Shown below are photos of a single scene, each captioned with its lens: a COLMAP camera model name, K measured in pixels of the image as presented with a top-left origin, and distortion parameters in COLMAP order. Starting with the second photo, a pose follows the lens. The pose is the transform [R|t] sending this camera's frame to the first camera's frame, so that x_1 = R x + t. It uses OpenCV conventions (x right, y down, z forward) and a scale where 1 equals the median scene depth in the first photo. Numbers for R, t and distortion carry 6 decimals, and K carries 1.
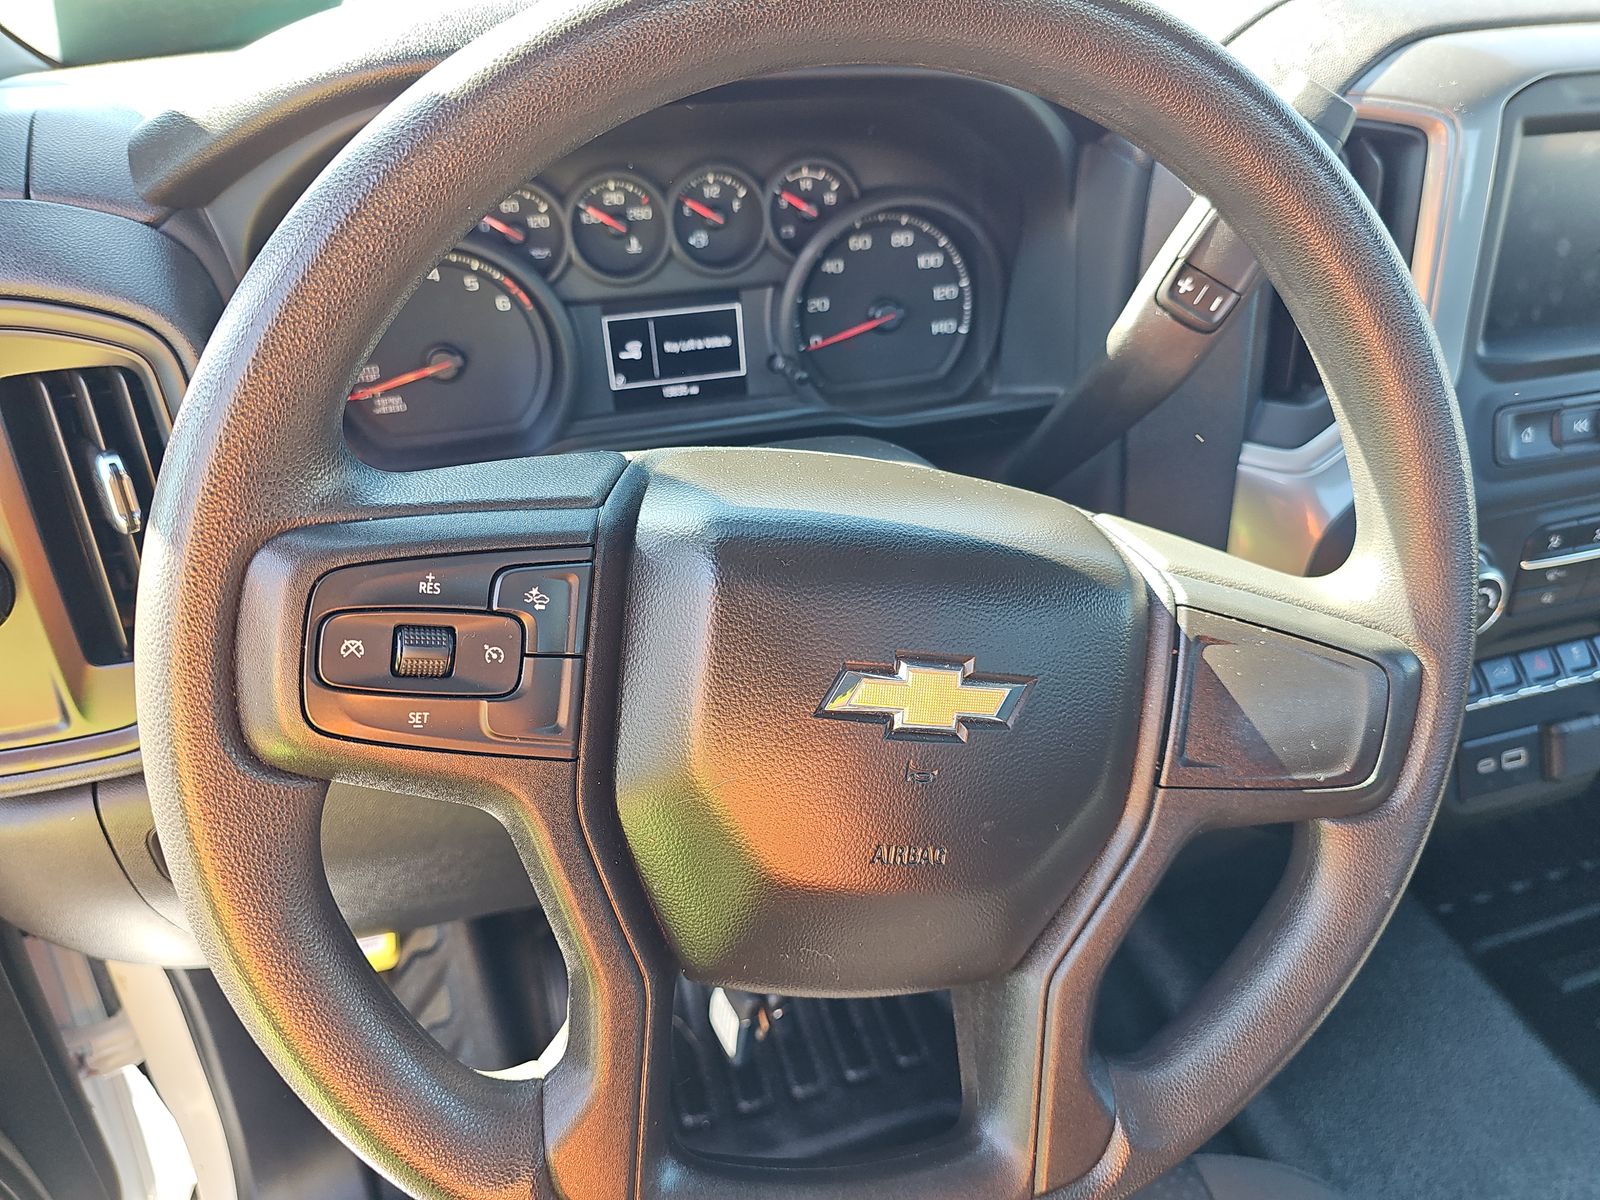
lens RADIAL K [[1015.1, 0, 800.0], [0, 1015.1, 600.0], [0, 0, 1]] dist [0.000290, -0.001146]
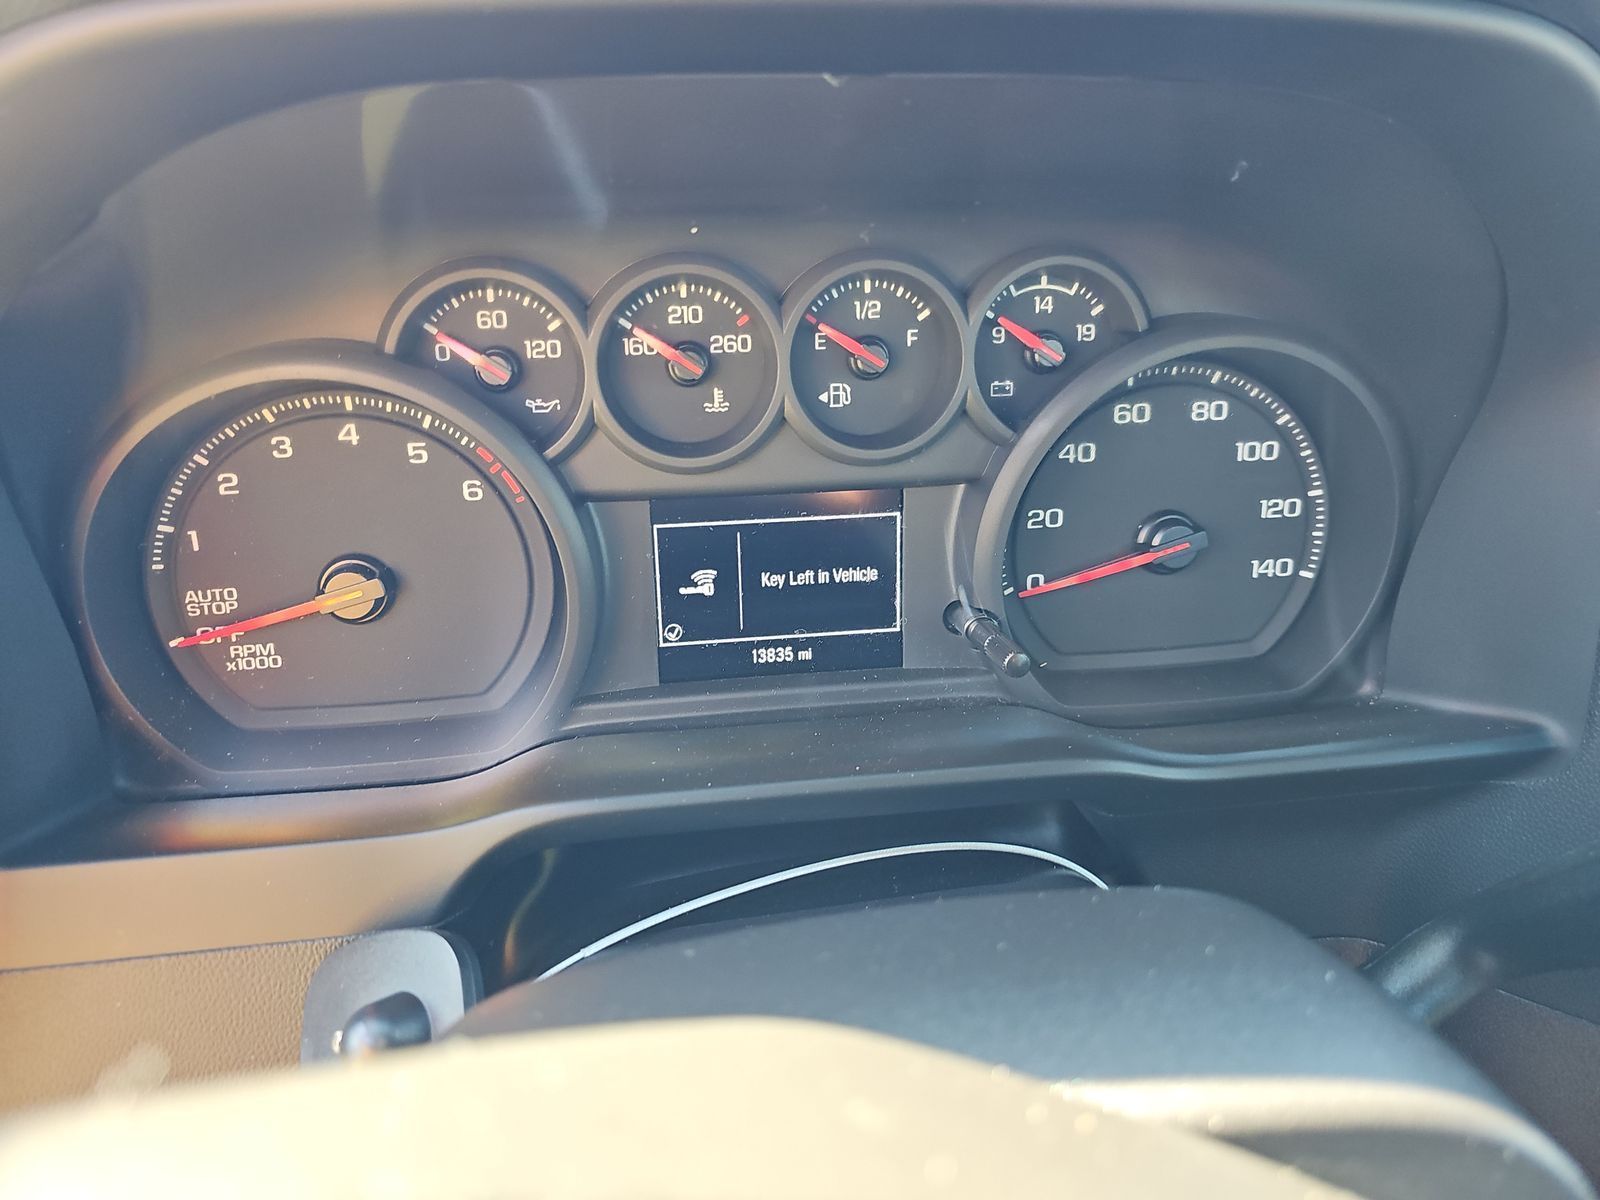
lens RADIAL K [[1115.1, 0, 815.6], [0, 1115.1, 609.5], [0, 0, 1]] dist [0.017502, -0.006691]
pose [[0.993975, 0.062004, -0.090379, -0.049755], [-0.075140, 0.985817, -0.150062, -0.152432], [0.079793, 0.155949, 0.984537, 0.432005]]
